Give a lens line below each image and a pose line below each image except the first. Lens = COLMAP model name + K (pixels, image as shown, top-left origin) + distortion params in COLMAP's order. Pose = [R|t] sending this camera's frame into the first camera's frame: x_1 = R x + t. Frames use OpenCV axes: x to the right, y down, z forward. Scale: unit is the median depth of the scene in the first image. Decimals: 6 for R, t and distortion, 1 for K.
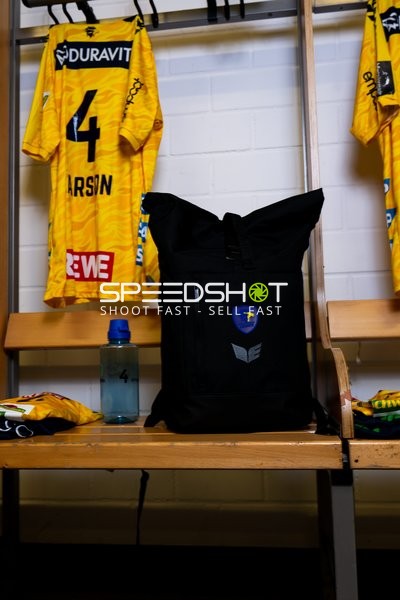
lens RADIAL K [[588.1, 0, 199.5], [0, 588.1, 299.7], [0, 0, 1]] dist [-0.018548, -0.010774]
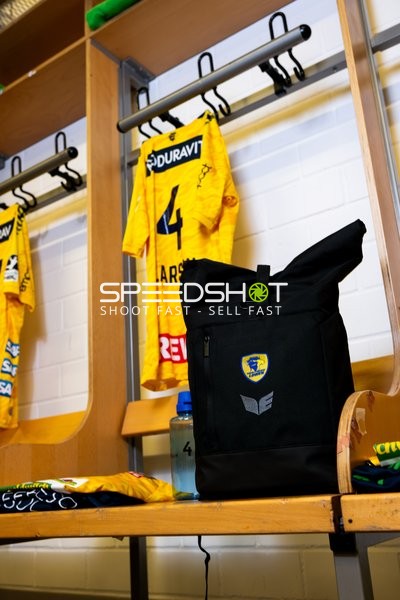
lens RADIAL K [[587.4, 0, 199.1], [0, 587.4, 297.4], [0, 0, 1]] dist [0.000786, 0.005910]
pose [[0.885741, -0.173429, -0.430565, 0.286820], [0.085288, 0.972594, -0.216304, 0.081260], [0.456278, 0.154868, 0.876257, 0.102004]]
